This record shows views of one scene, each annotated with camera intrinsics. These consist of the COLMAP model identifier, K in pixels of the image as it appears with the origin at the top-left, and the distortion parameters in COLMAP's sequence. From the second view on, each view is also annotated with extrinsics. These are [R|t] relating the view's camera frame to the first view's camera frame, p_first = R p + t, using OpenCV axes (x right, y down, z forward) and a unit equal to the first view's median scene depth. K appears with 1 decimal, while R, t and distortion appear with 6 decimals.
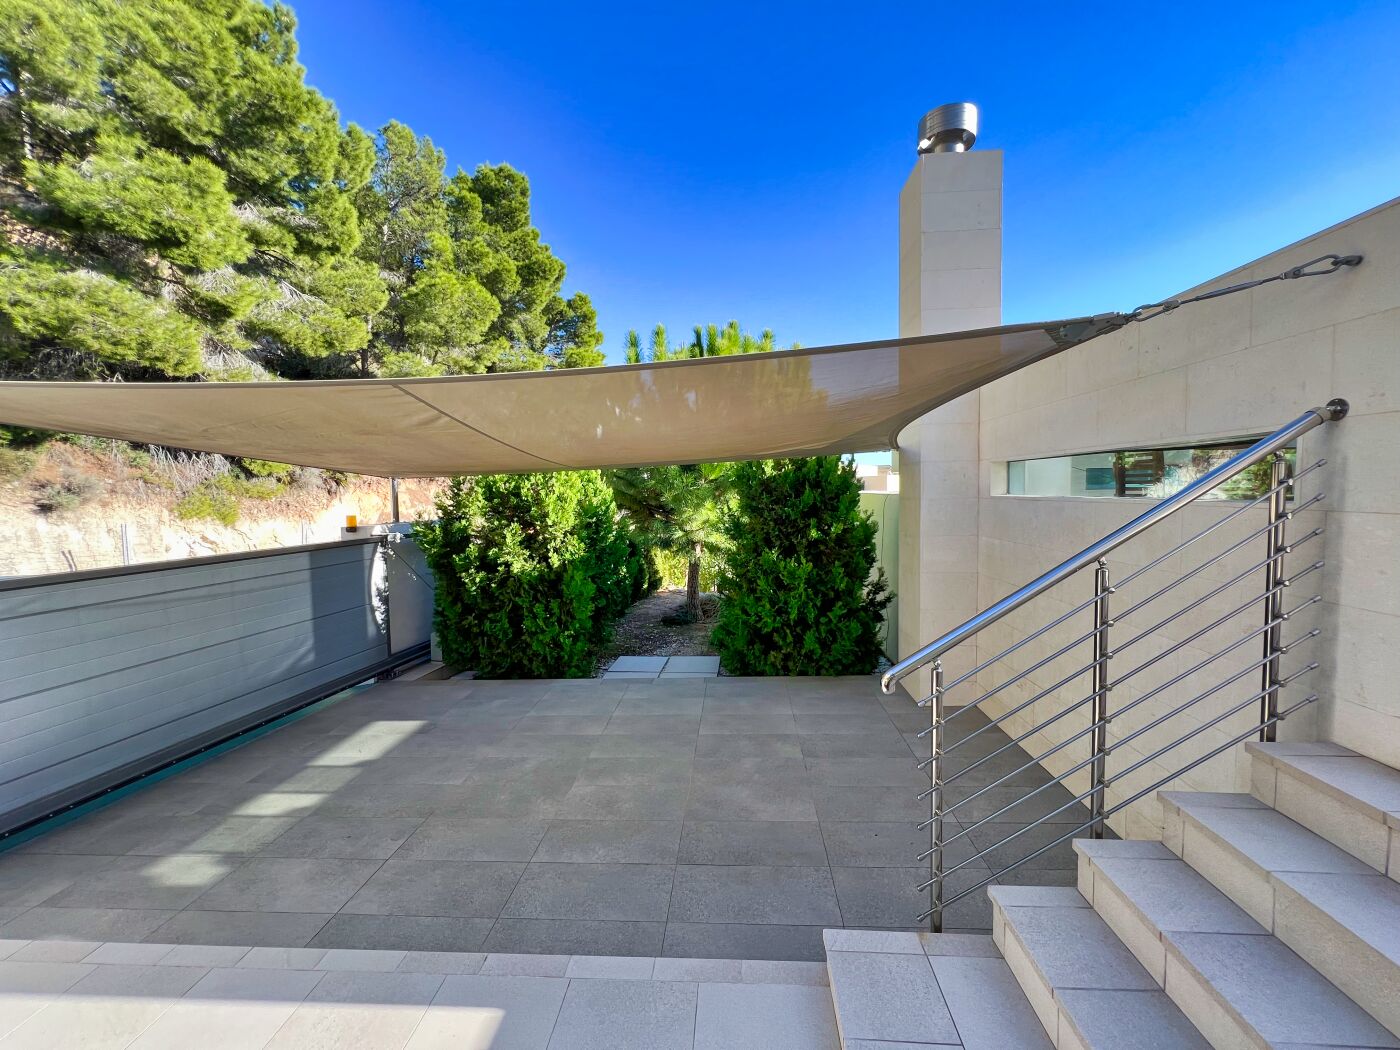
lens RADIAL K [[563.2, 0, 695.0], [0, 563.2, 526.2], [0, 0, 1]] dist [-0.002270, -0.001208]
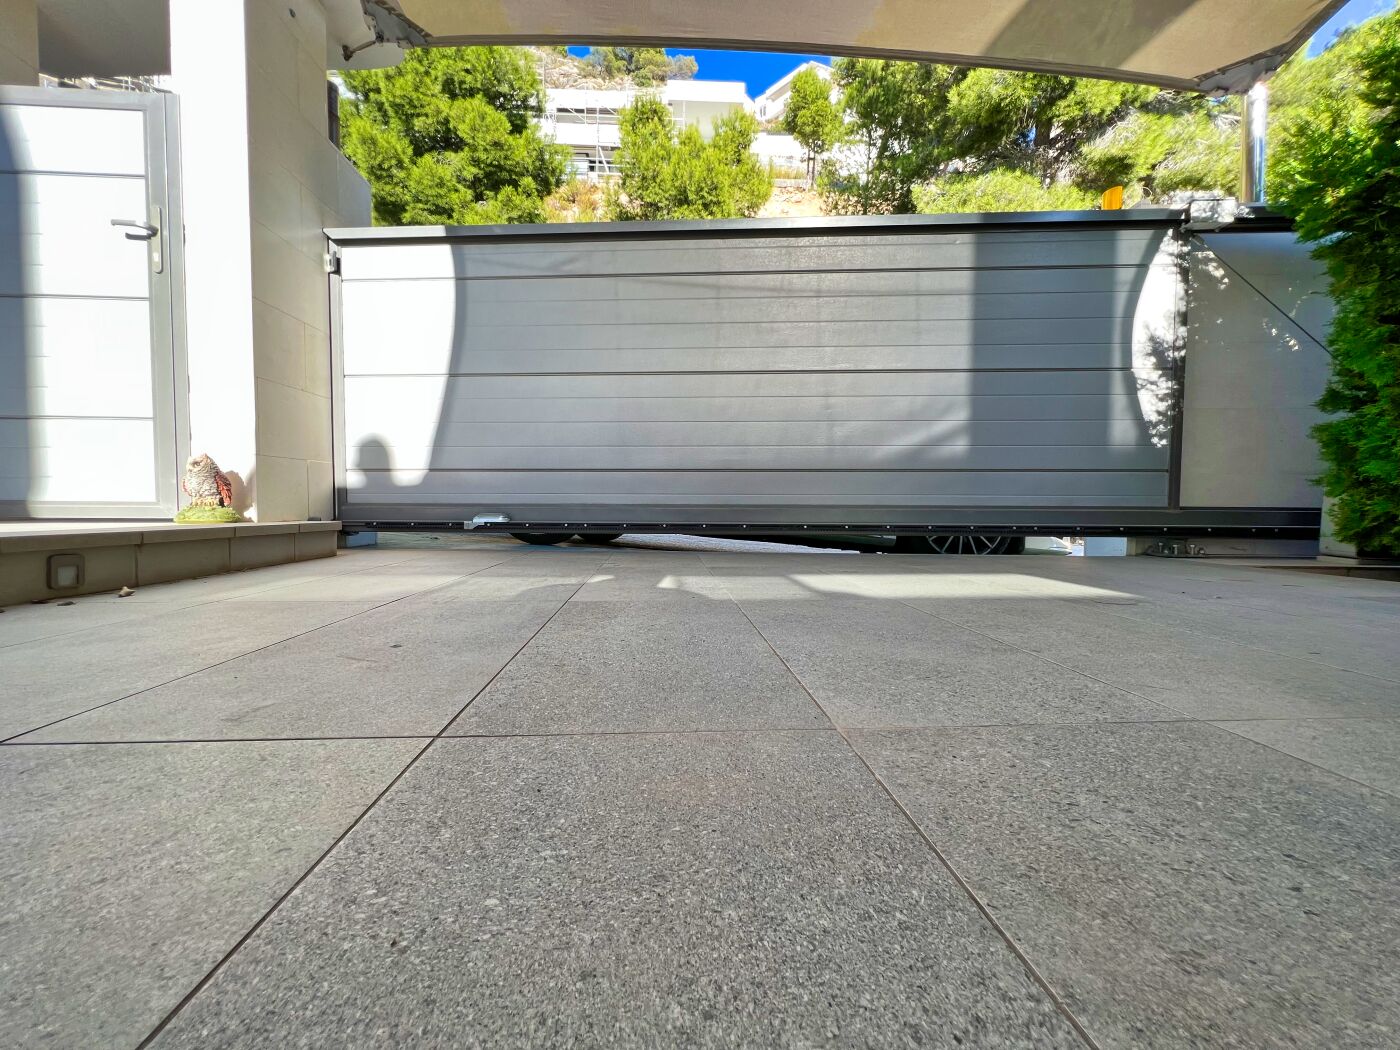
lens RADIAL K [[563.2, 0, 696.4], [0, 563.2, 526.7], [0, 0, 1]] dist [-0.002270, -0.001208]
pose [[0.116190, 0.063468, -0.991197, -0.166572], [-0.074152, 0.995725, 0.055065, 0.263042], [0.990455, 0.067102, 0.120399, 0.616930]]
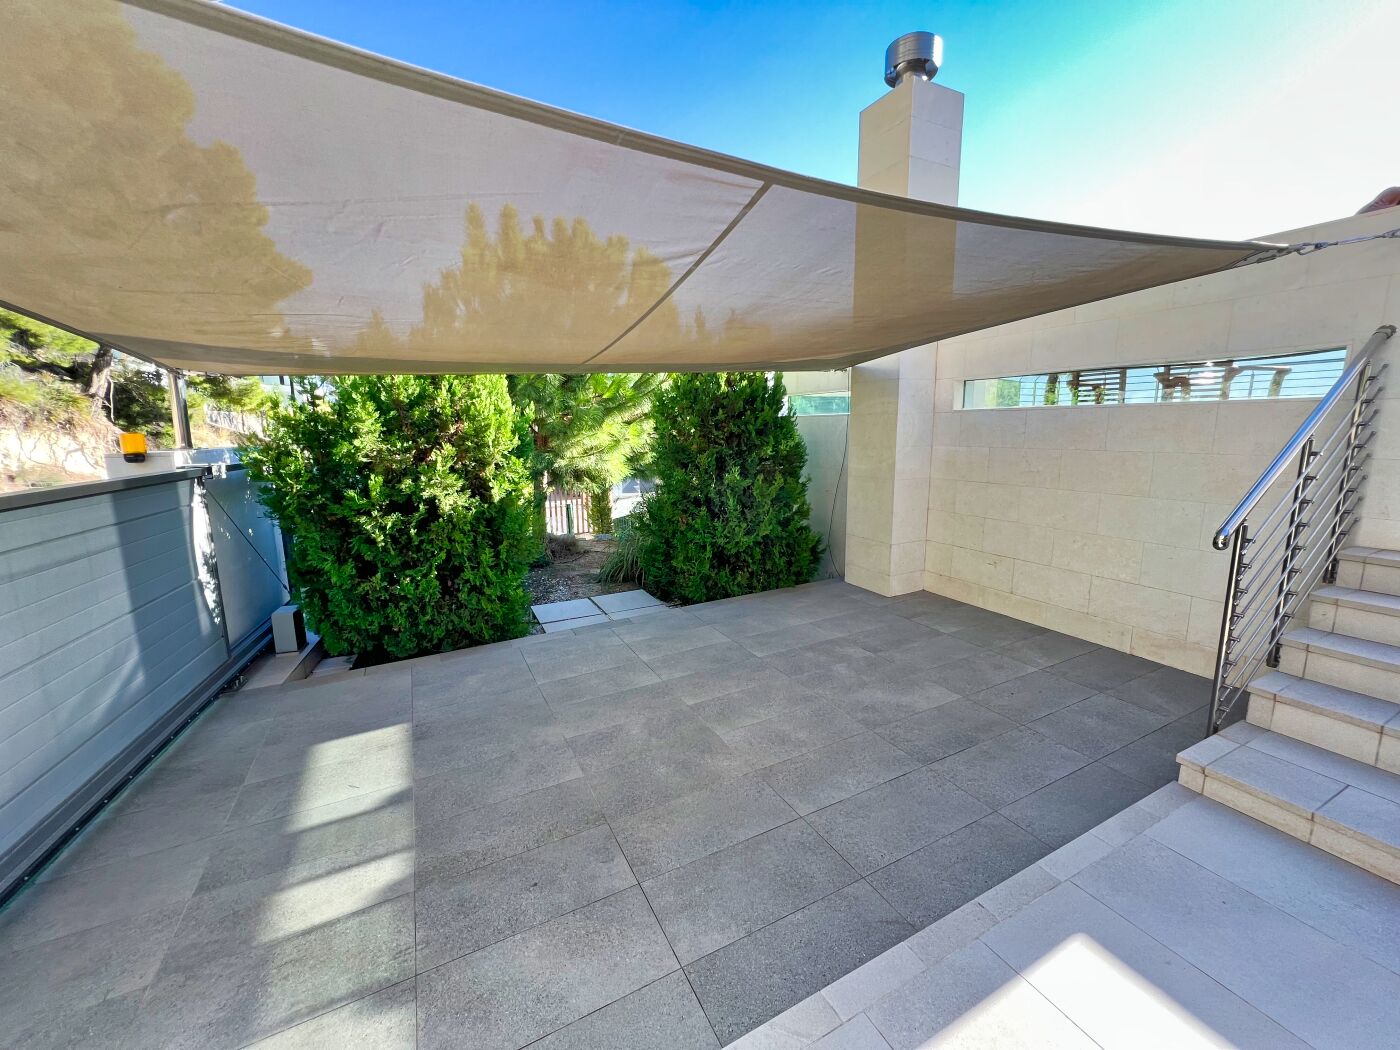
lens RADIAL K [[563.2, 0, 712.9], [0, 563.2, 521.4], [0, 0, 1]] dist [-0.002270, -0.001208]
pose [[0.856144, -0.082717, 0.510073, -0.401224], [0.031296, 0.993593, 0.108598, 0.026570], [-0.515788, -0.077012, 0.853248, 0.185681]]
